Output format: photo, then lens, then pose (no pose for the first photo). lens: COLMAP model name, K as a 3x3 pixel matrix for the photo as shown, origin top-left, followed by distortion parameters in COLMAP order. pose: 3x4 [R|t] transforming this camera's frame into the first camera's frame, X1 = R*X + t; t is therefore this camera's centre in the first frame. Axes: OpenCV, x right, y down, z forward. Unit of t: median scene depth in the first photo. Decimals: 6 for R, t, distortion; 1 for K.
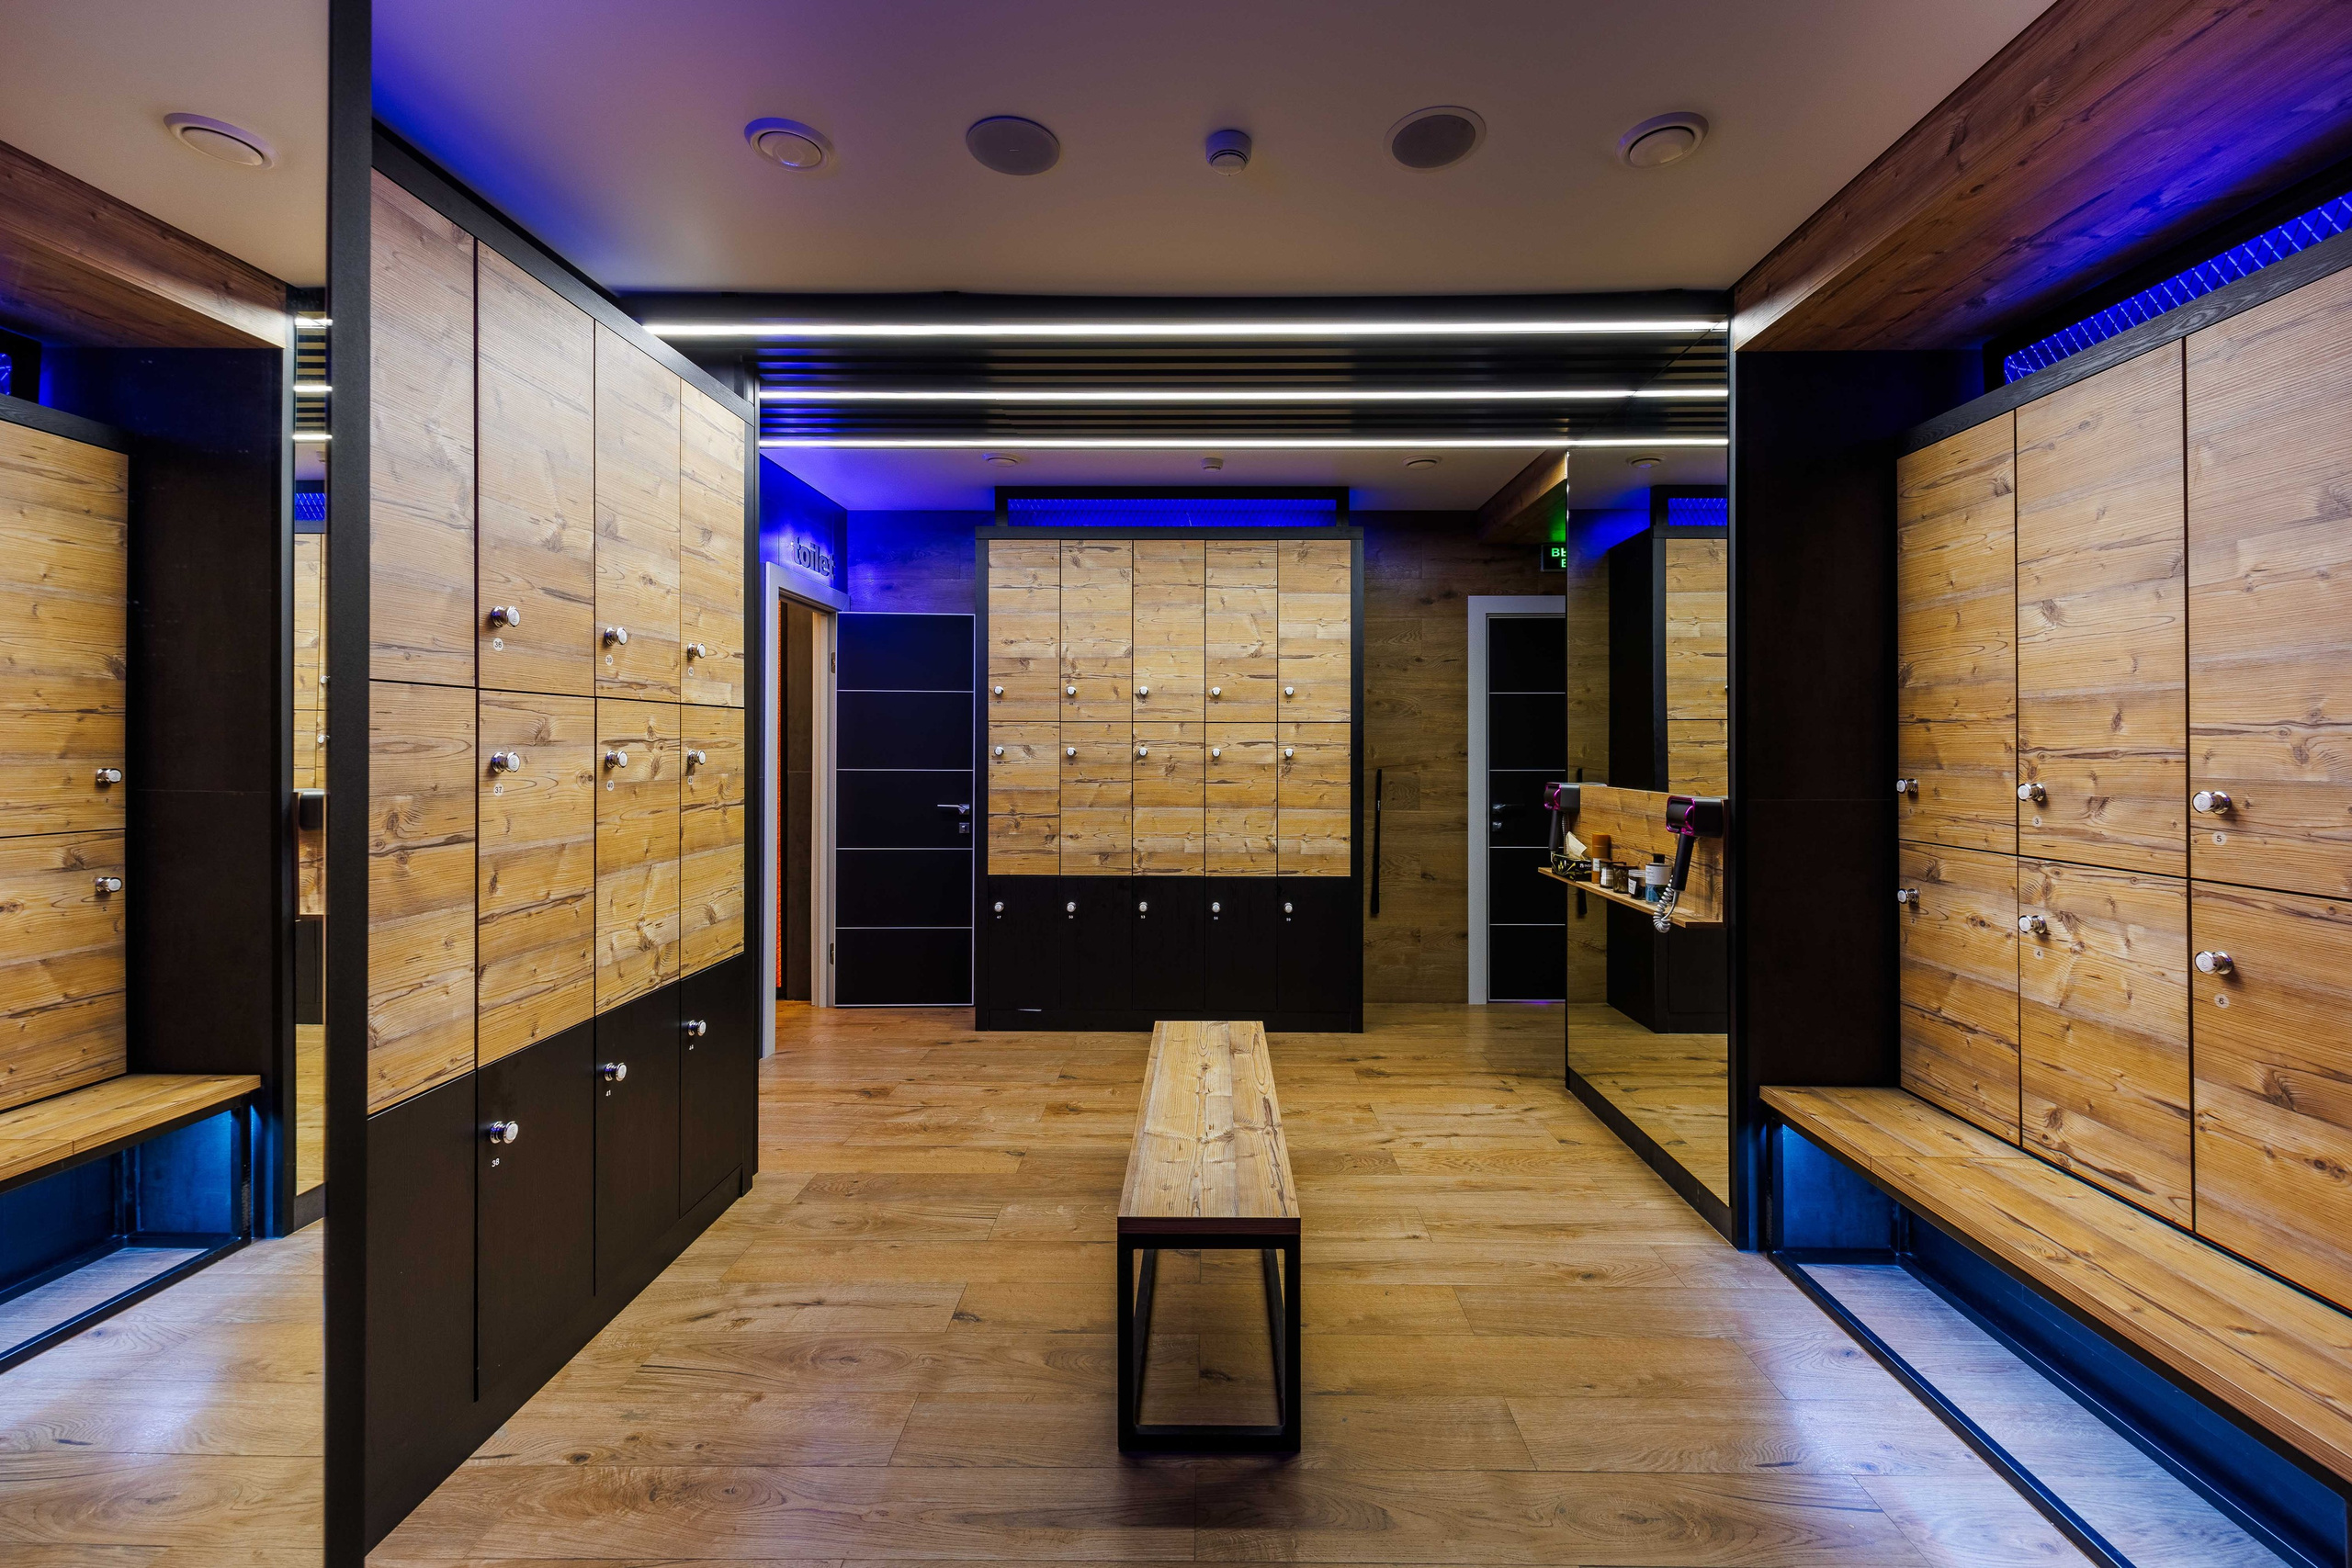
lens RADIAL K [[947.6, 0, 1180.9], [0, 947.6, 751.3], [0, 0, 1]] dist [-0.007993, 0.001081]
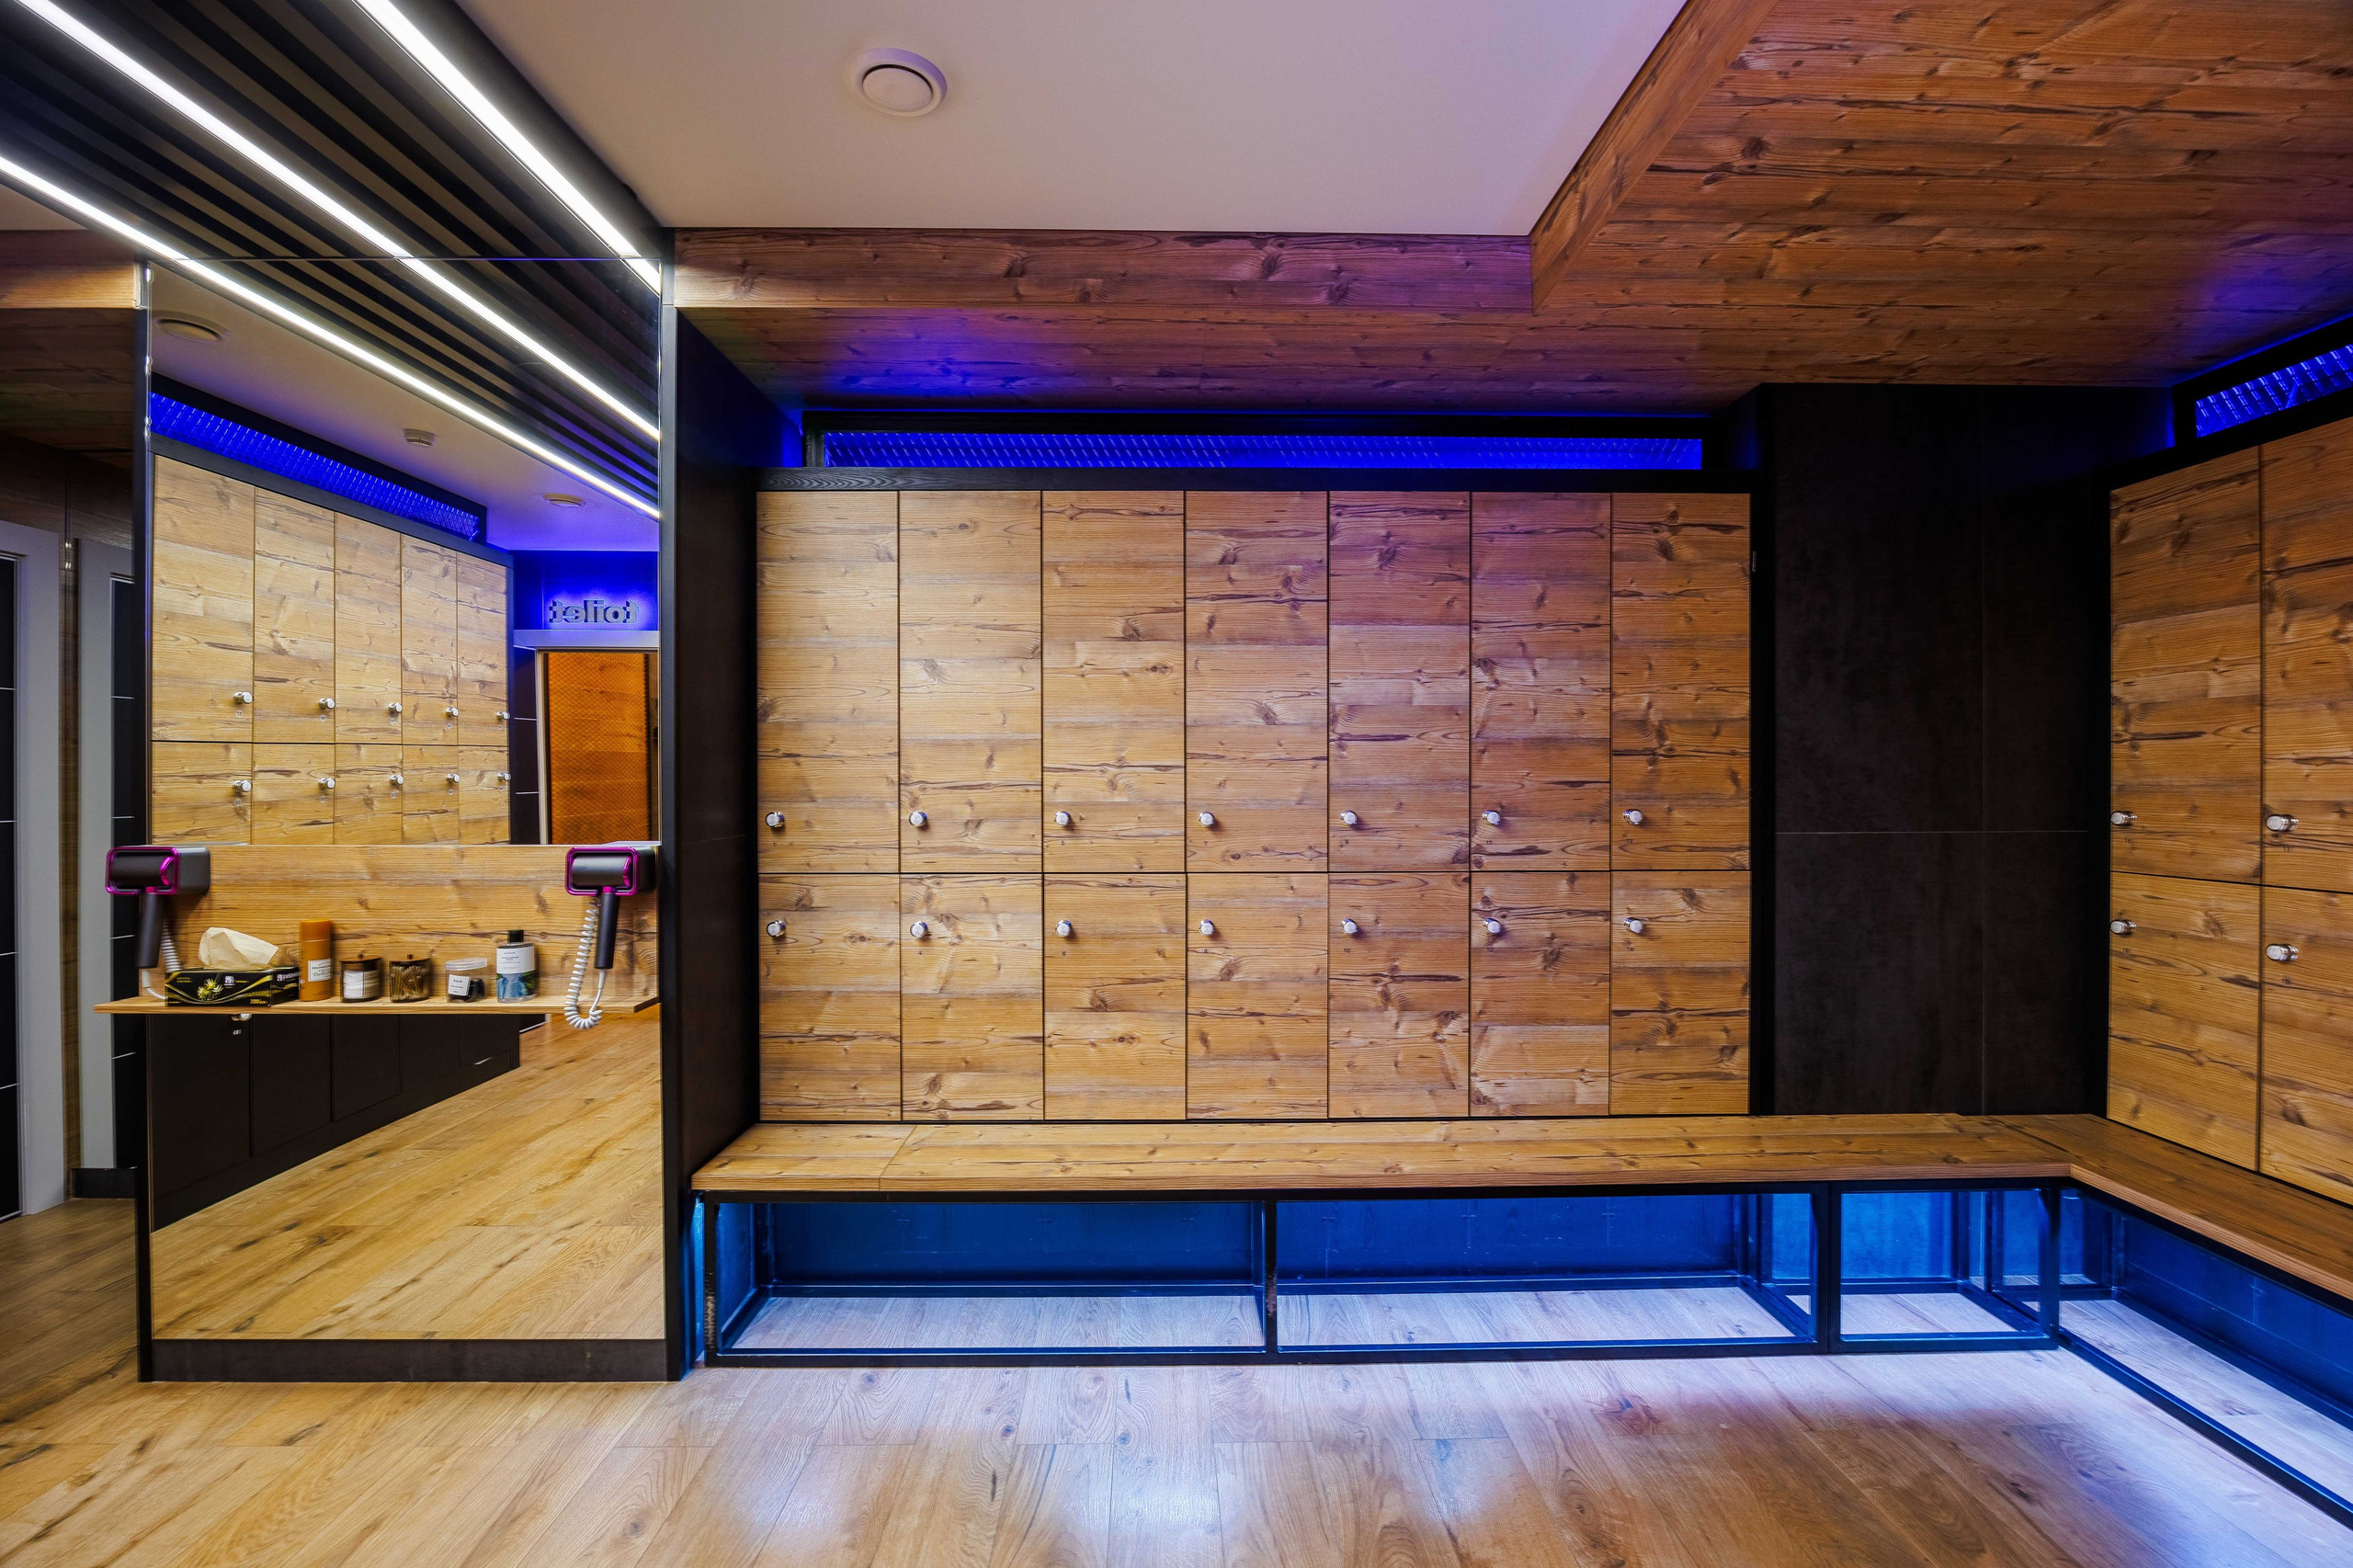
lens RADIAL K [[1024.6, 0, 1175.5], [0, 1024.6, 781.9], [0, 0, 1]] dist [-0.020460, 0.002562]
pose [[-0.048906, -0.001574, 0.998802, -0.284007], [0.006890, 0.999974, 0.001914, -0.002245], [-0.998780, 0.006975, -0.048894, 0.515568]]
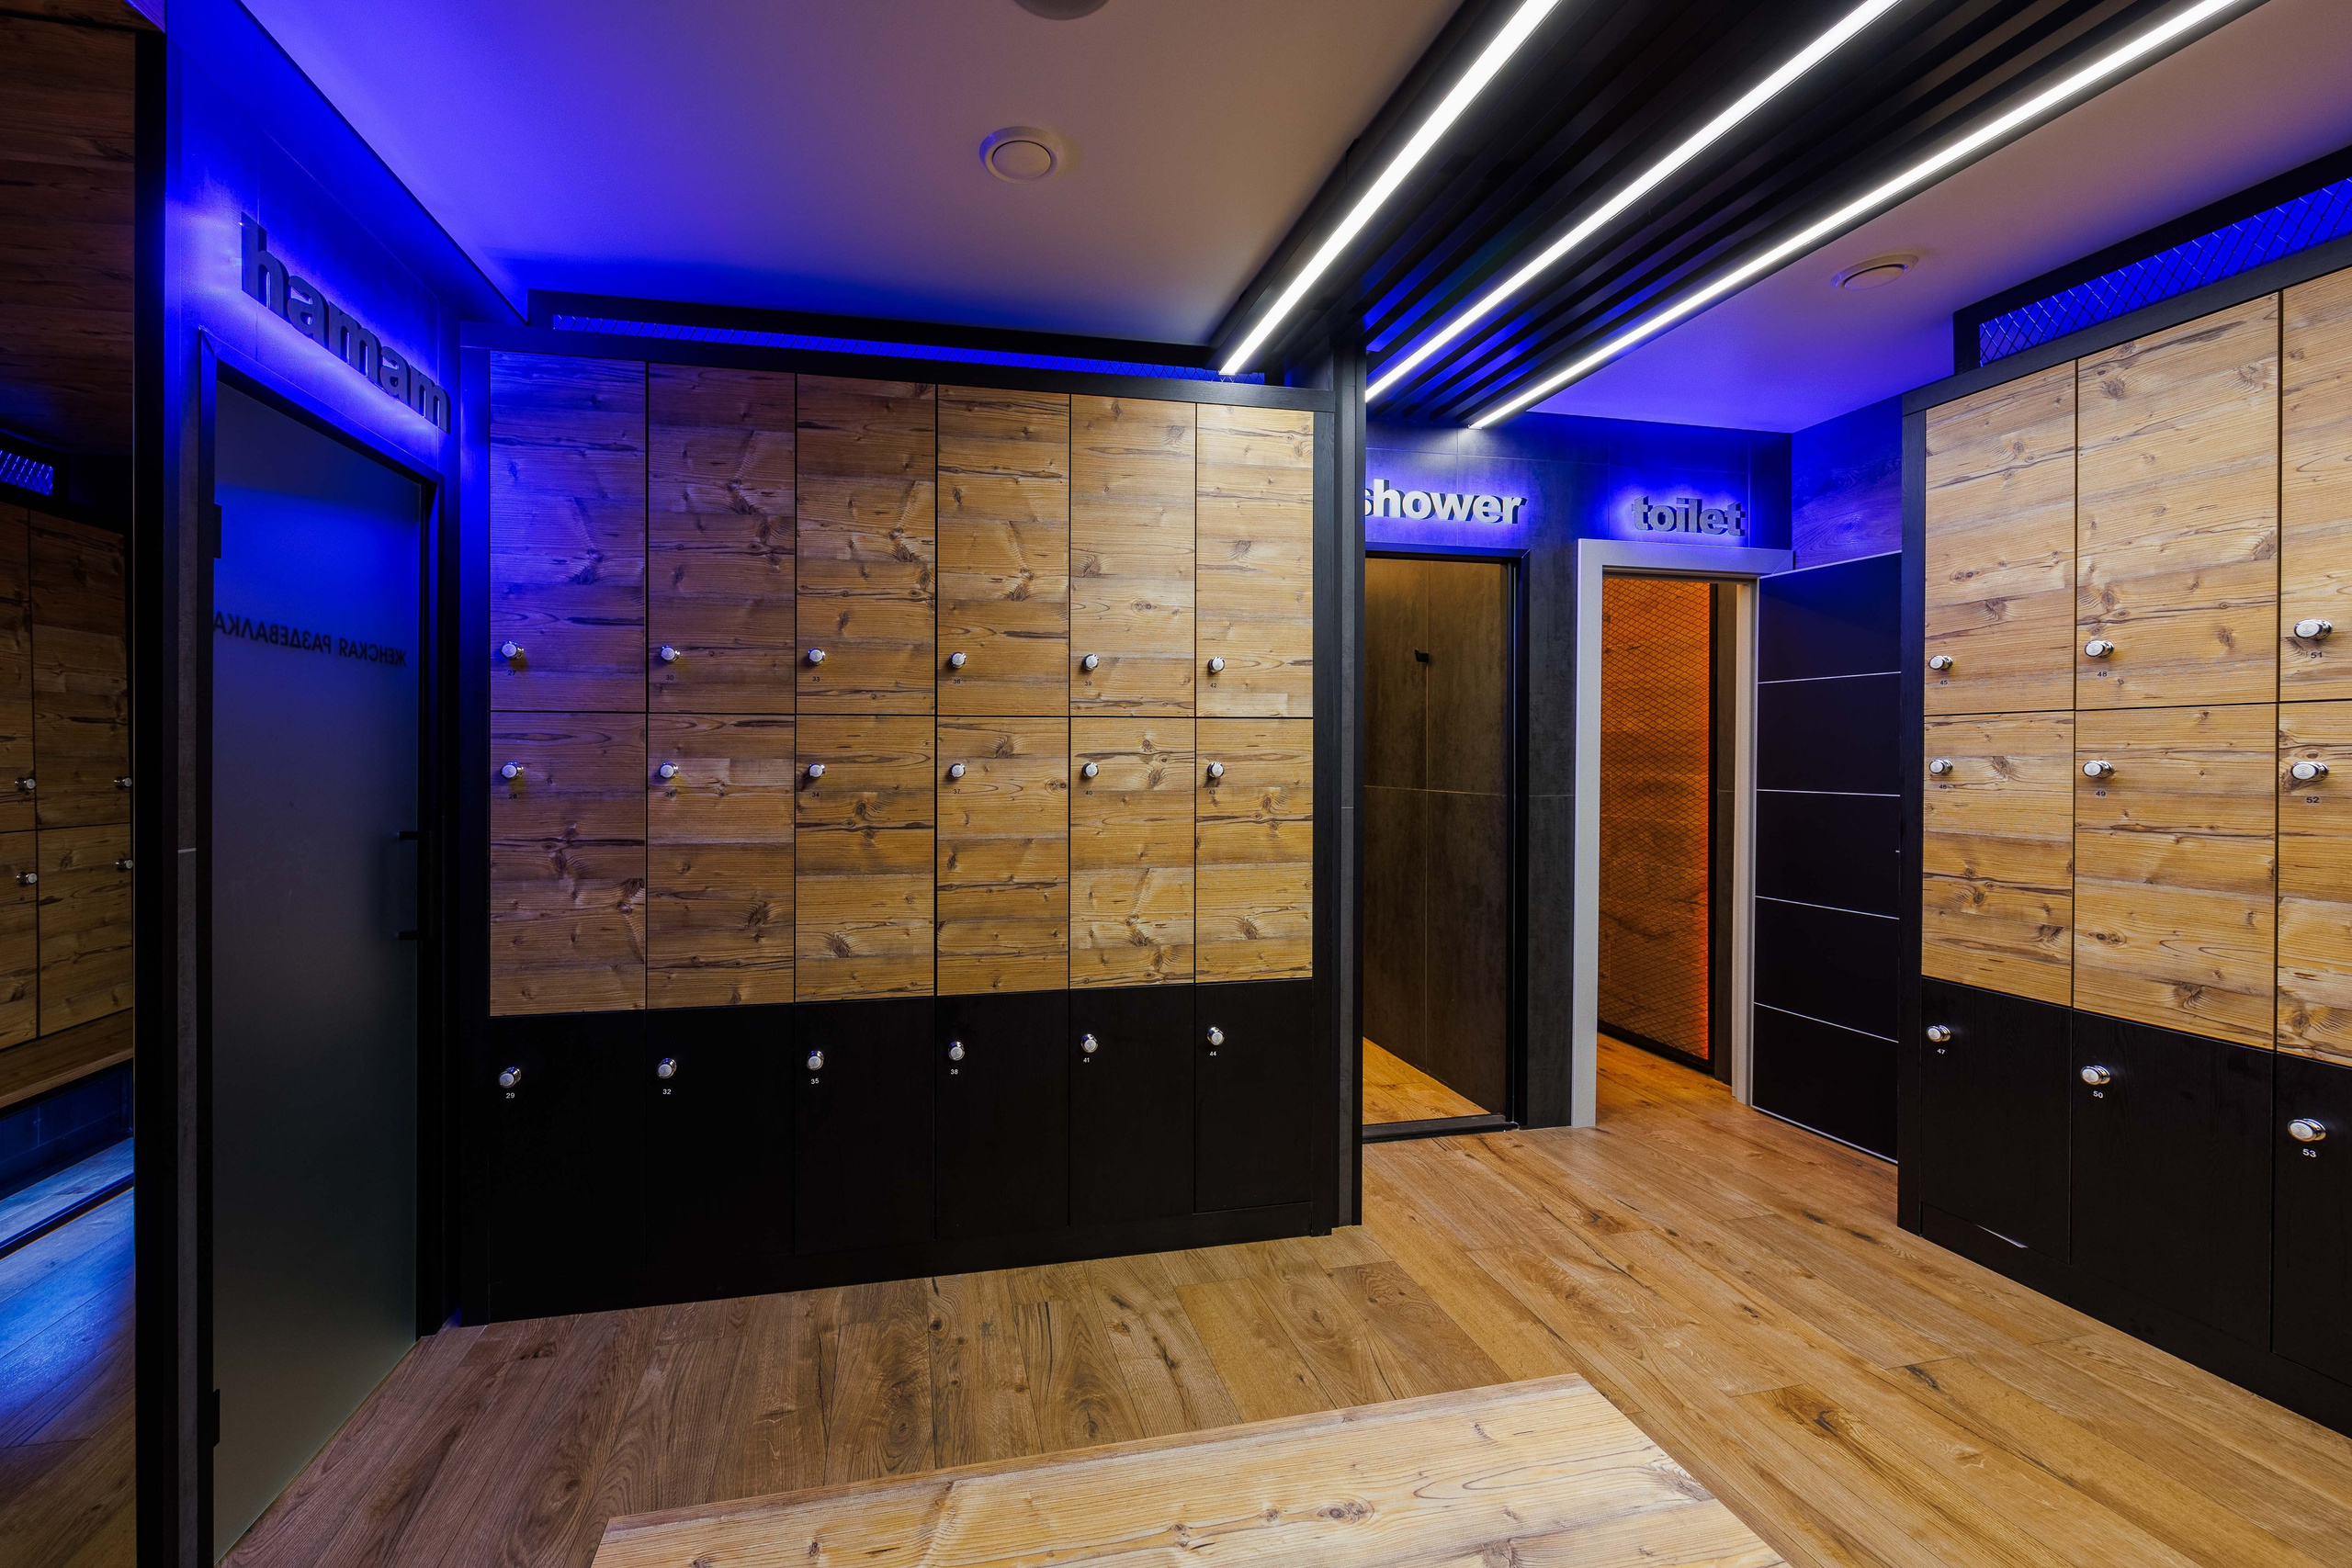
lens RADIAL K [[916.2, 0, 1116.0], [0, 916.2, 762.4], [0, 0, 1]] dist [-0.005936, 0.000419]
pose [[0.227976, 0.002766, -0.973663, 0.371809], [-0.004745, 0.999987, 0.001730, -0.002163], [0.973655, 0.004226, 0.227986, 0.589886]]
